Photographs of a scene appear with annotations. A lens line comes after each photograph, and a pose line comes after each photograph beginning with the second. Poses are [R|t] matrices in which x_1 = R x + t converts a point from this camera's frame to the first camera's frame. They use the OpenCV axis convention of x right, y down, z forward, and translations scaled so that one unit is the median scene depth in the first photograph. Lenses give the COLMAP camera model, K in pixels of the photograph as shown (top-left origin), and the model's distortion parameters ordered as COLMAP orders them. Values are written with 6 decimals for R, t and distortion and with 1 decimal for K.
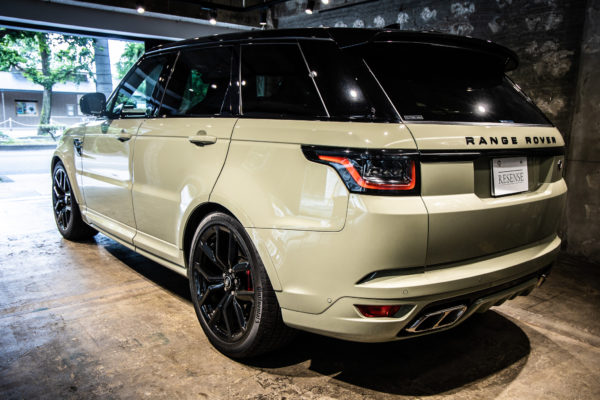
lens RADIAL K [[513.0, 0, 314.3], [0, 513.0, 203.5], [0, 0, 1]] dist [0.001564, 0.027275]
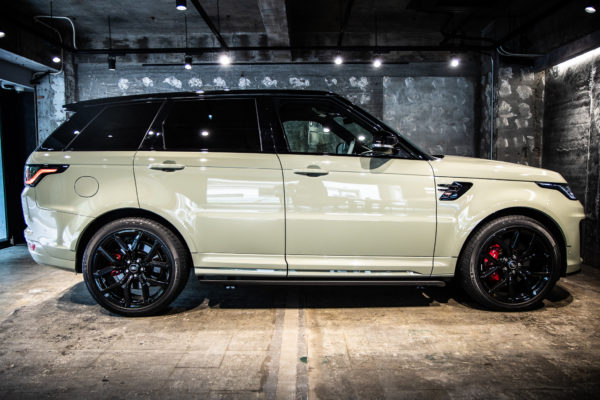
lens RADIAL K [[444.9, 0, 299.2], [0, 444.9, 203.2], [0, 0, 1]] dist [-0.048636, 0.013259]
pose [[0.613005, -0.083033, 0.785704, -0.700496], [0.154109, 0.987927, -0.015832, -0.034062], [-0.774903, 0.130790, 0.618400, 0.297904]]
